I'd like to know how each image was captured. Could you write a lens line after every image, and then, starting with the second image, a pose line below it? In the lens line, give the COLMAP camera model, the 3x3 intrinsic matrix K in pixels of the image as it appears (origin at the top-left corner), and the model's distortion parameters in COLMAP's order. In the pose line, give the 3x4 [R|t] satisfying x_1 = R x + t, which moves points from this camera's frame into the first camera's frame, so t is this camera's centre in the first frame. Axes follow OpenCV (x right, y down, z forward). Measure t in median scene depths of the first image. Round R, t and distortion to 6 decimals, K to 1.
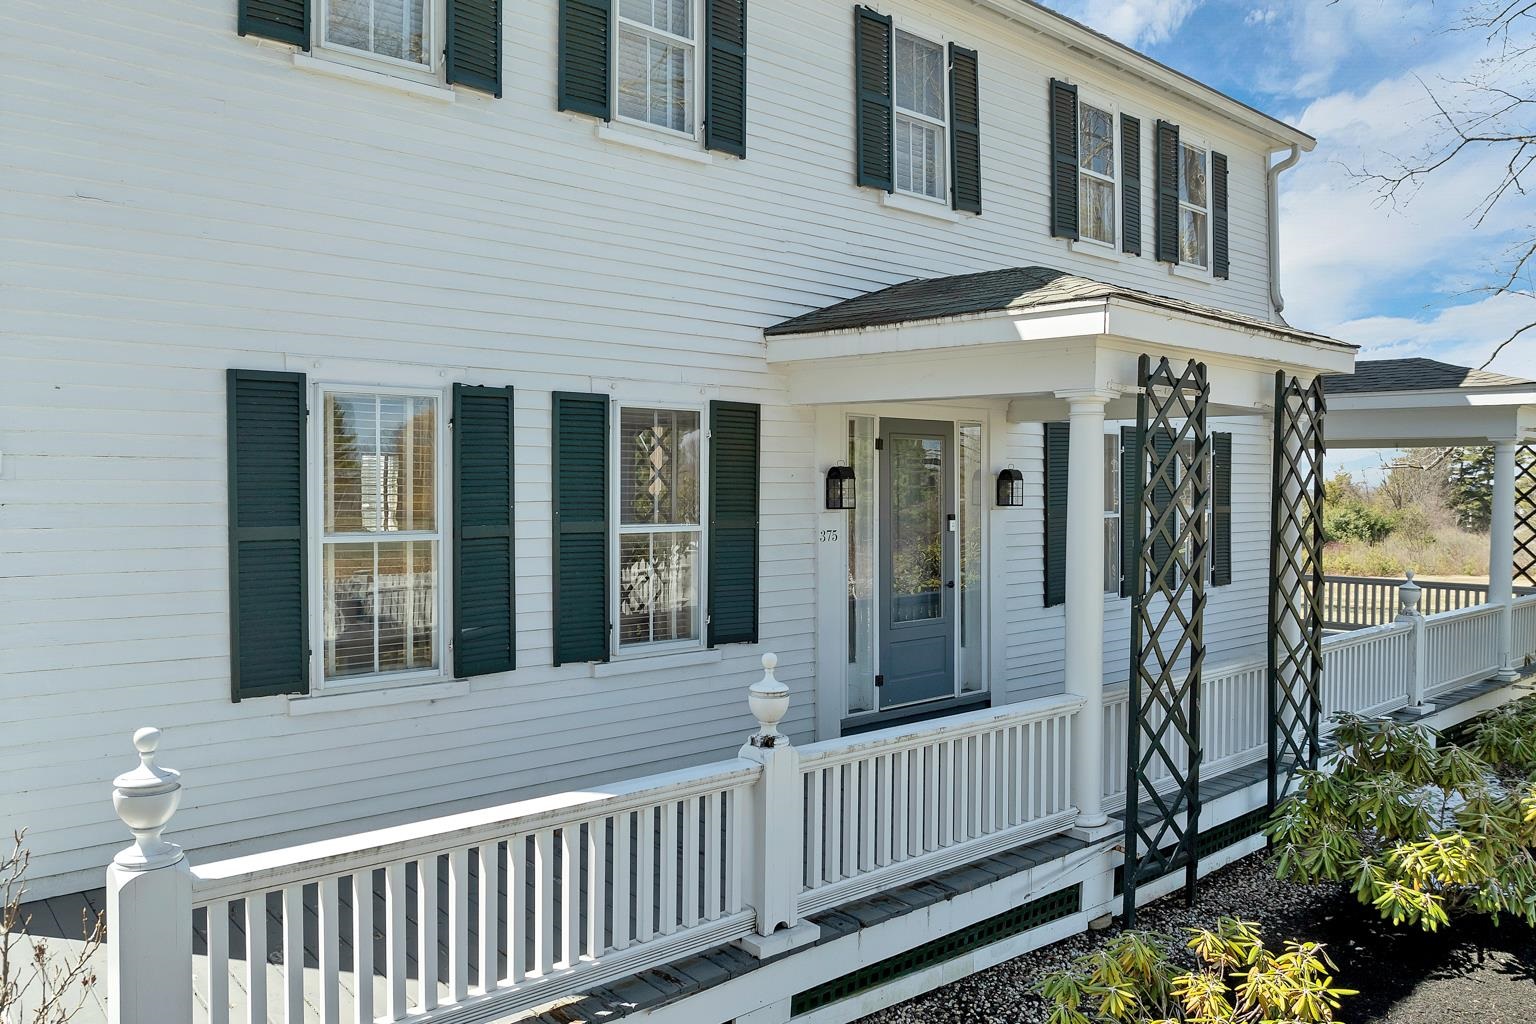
lens RADIAL K [[1093.6, 0, 765.2], [0, 1093.6, 523.7], [0, 0, 1]] dist [-0.033444, -0.003920]
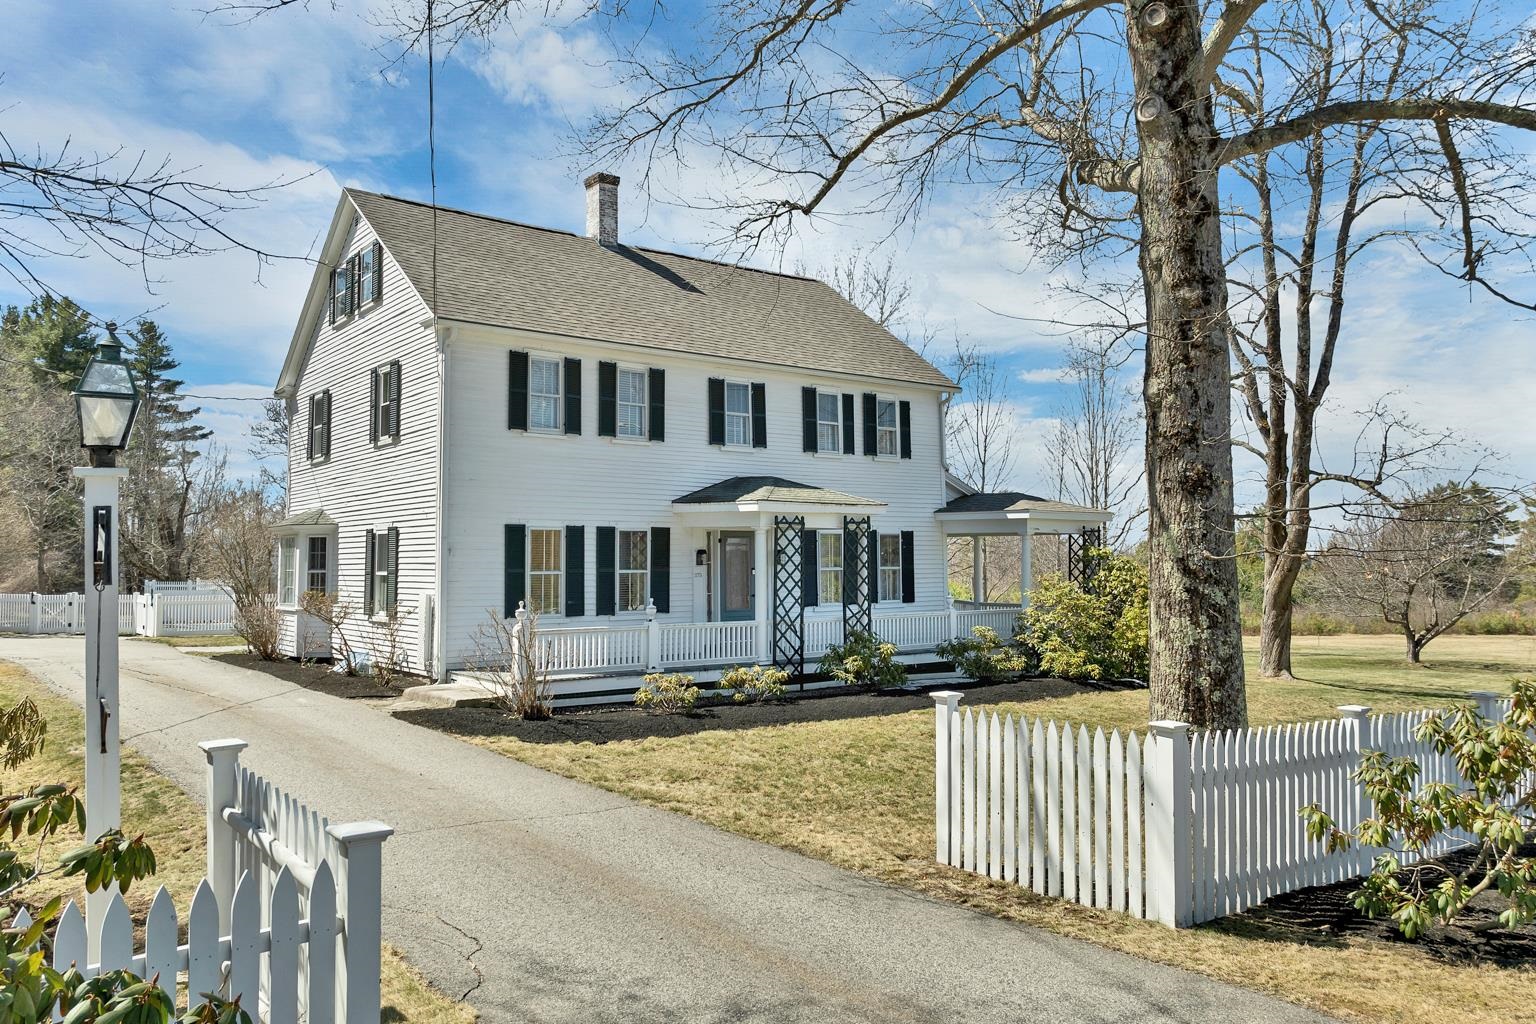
lens RADIAL K [[1093.6, 0, 775.1], [0, 1093.6, 503.5], [0, 0, 1]] dist [-0.033444, -0.003920]
pose [[0.999569, -0.009398, -0.027797, 0.366467], [0.006928, 0.996128, -0.087646, 0.082355], [0.028513, 0.087415, 0.995764, -1.915777]]
